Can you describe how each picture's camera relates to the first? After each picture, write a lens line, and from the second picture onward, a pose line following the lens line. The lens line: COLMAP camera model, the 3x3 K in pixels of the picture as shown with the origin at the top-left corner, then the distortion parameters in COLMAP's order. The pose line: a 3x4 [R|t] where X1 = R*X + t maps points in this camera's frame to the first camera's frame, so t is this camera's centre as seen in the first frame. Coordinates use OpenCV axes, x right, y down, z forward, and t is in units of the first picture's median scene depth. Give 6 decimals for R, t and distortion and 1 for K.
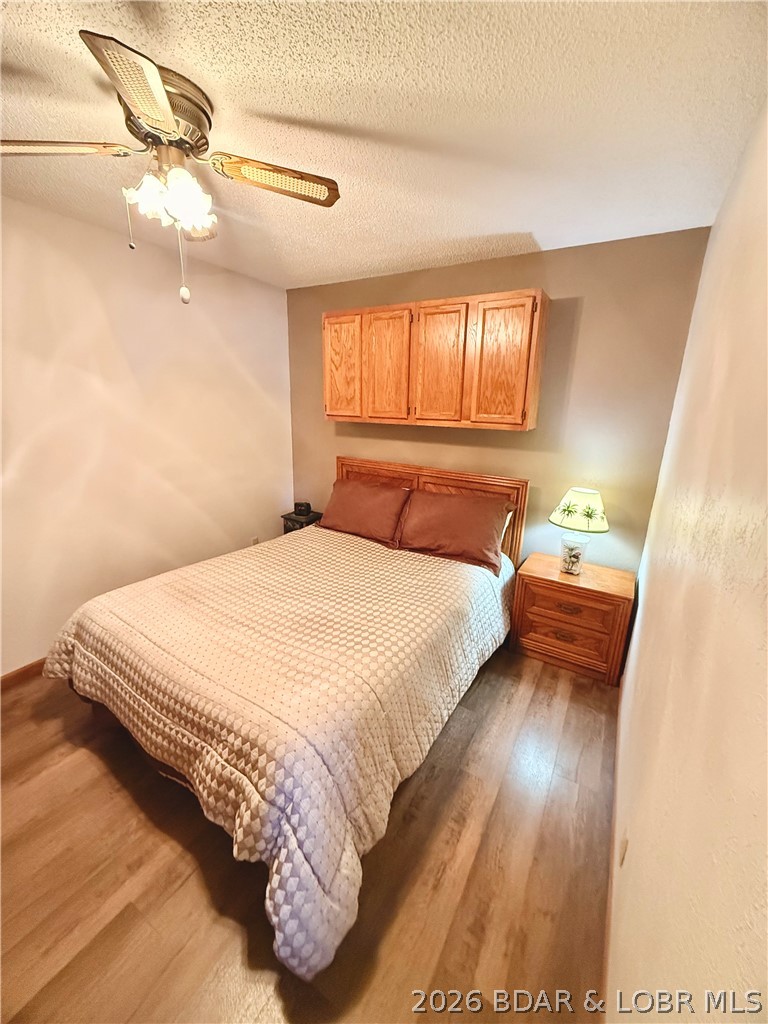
lens RADIAL K [[408.1, 0, 384.0], [0, 408.1, 512.0], [0, 0, 1]] dist [-0.001742, 0.000127]
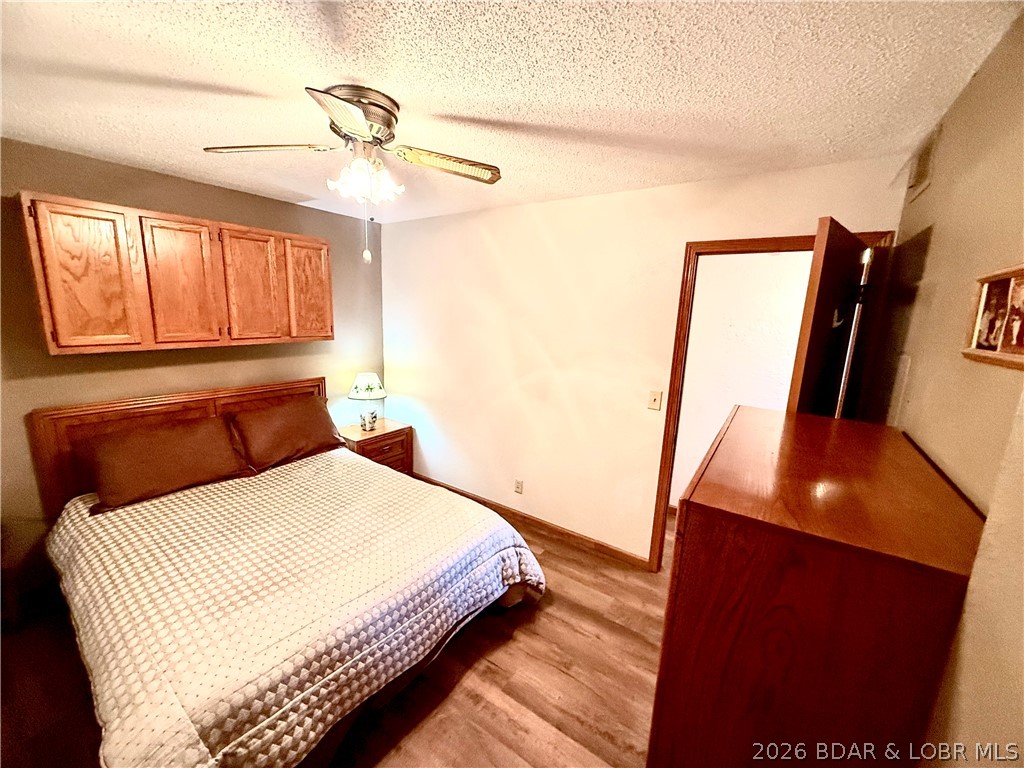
lens RADIAL K [[408.1, 0, 512.0], [0, 408.1, 384.0], [0, 0, 1]] dist [-0.001742, 0.000127]
pose [[0.054969, -0.211670, 0.975794, -0.879031], [0.218421, 0.956152, 0.195105, -0.177652], [-0.974305, 0.202410, 0.098792, 0.289752]]
